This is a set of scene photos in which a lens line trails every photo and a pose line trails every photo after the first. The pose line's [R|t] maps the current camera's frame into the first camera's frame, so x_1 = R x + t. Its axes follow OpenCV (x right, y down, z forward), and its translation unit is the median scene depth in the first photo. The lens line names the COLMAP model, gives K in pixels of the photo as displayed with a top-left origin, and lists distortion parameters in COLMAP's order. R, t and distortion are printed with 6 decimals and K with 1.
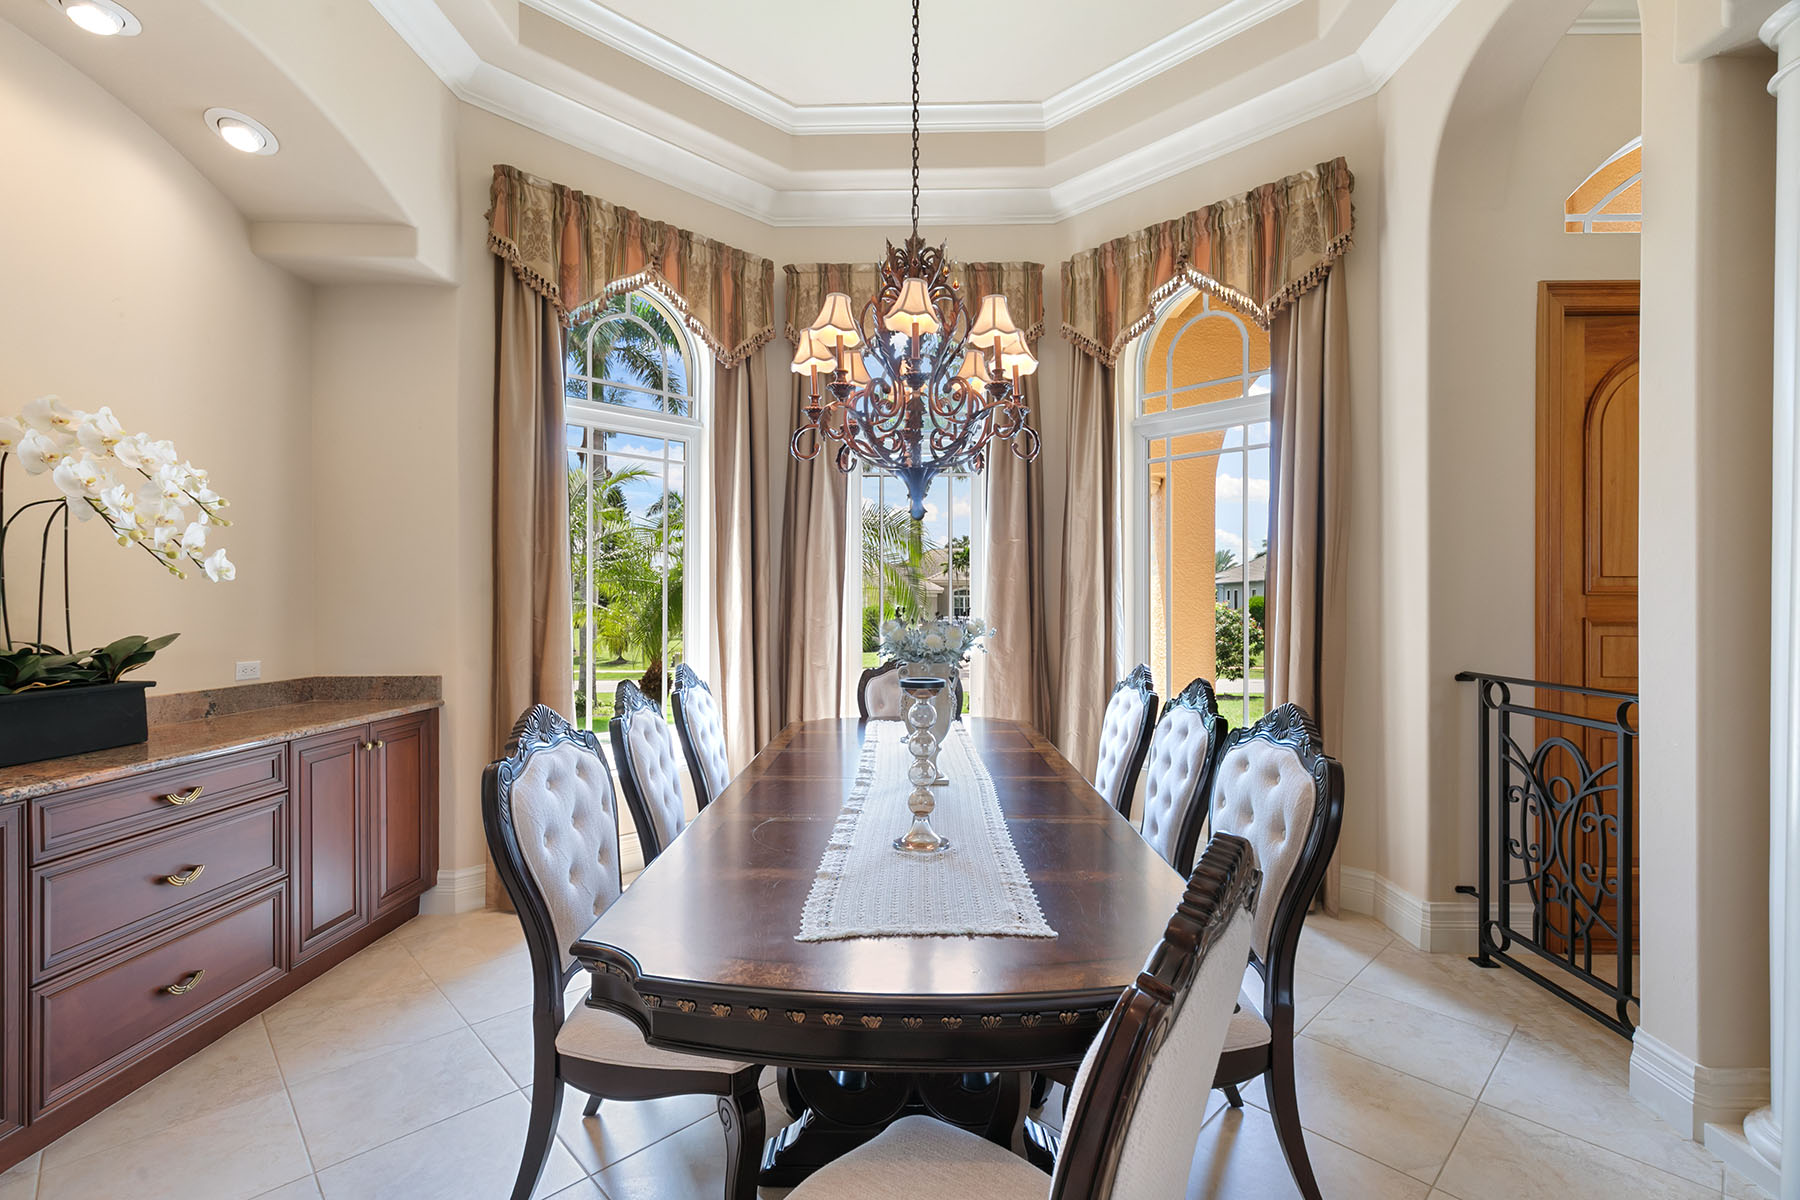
lens RADIAL K [[803.6, 0, 902.0], [0, 803.6, 598.5], [0, 0, 1]] dist [0.009788, -0.000893]
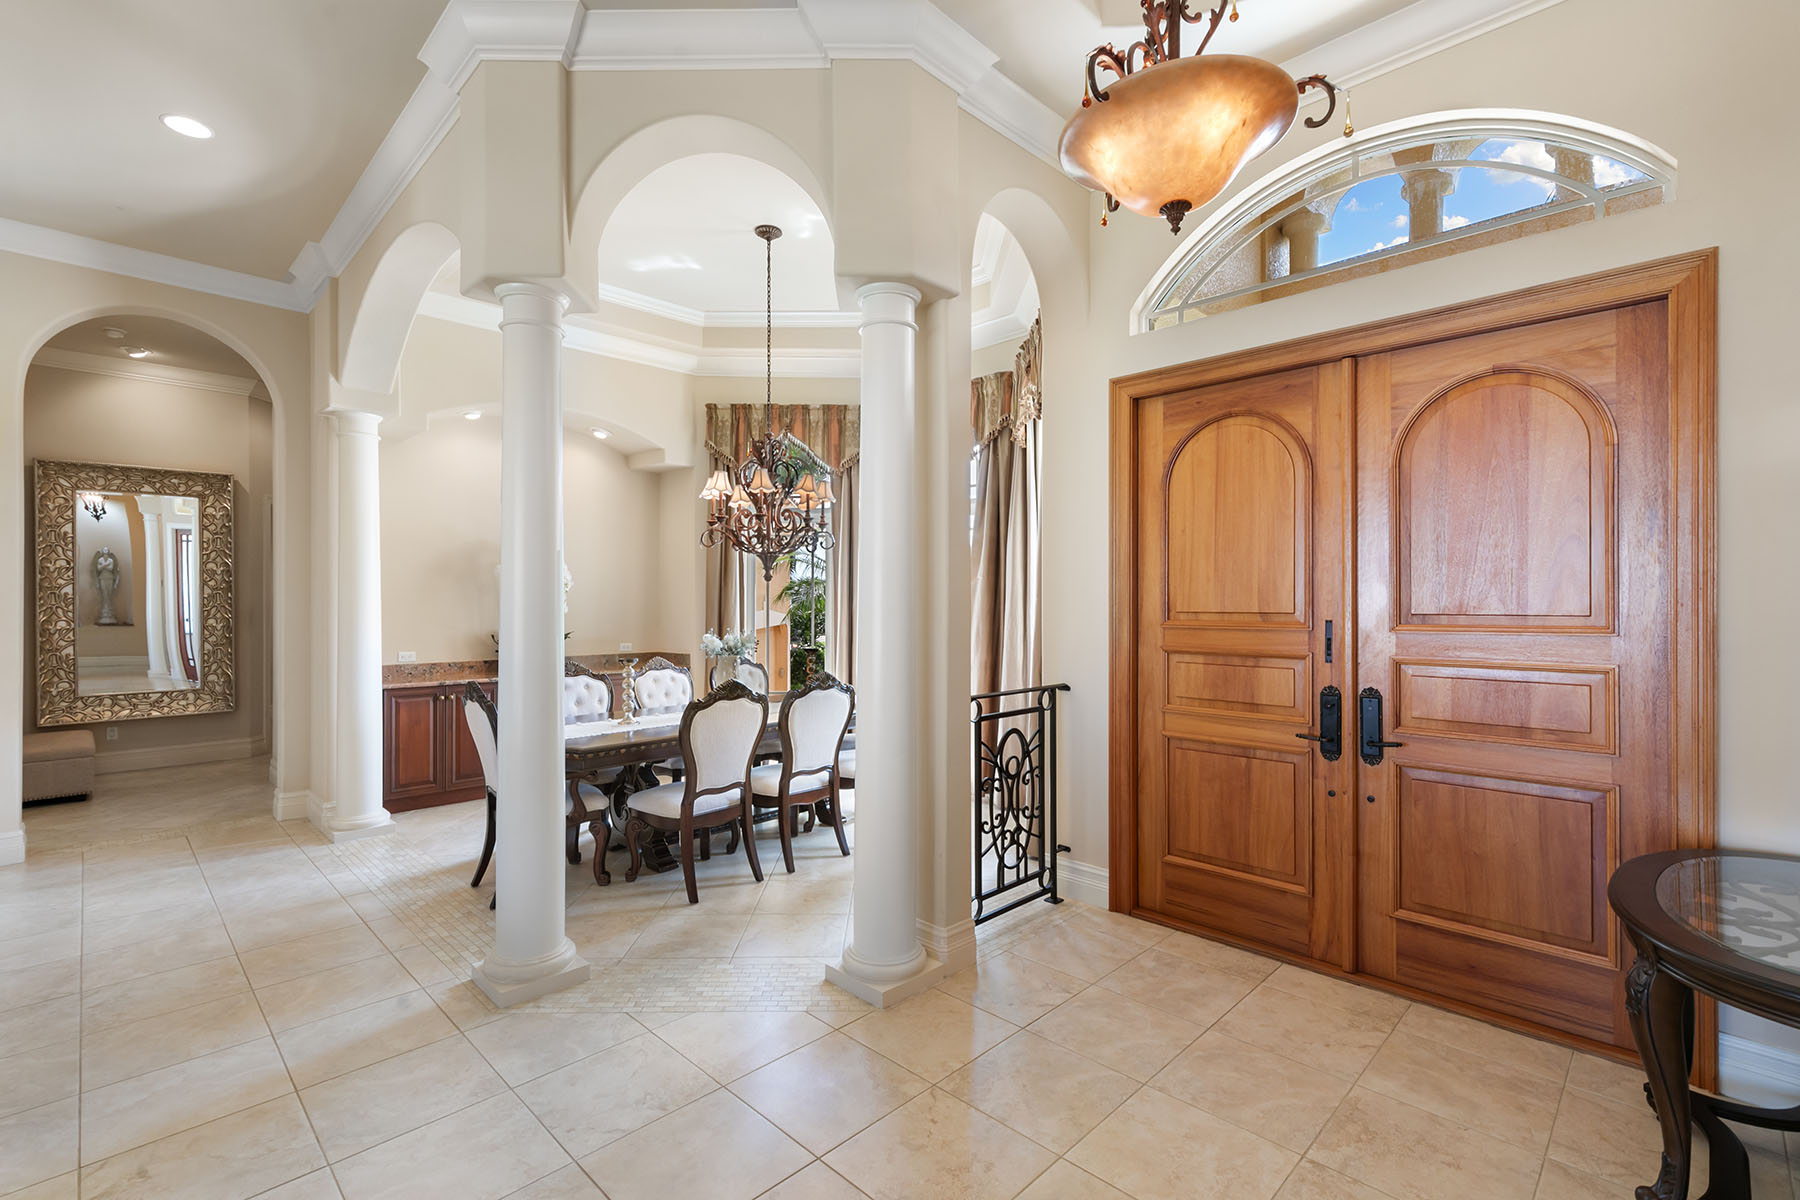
lens RADIAL K [[803.6, 0, 898.8], [0, 803.6, 603.6], [0, 0, 1]] dist [0.009788, -0.000893]
pose [[0.720699, 0.000444, -0.693248, 1.231881], [-0.002011, 0.999997, -0.001450, -0.031870], [0.693245, 0.002439, 0.720698, -0.121052]]
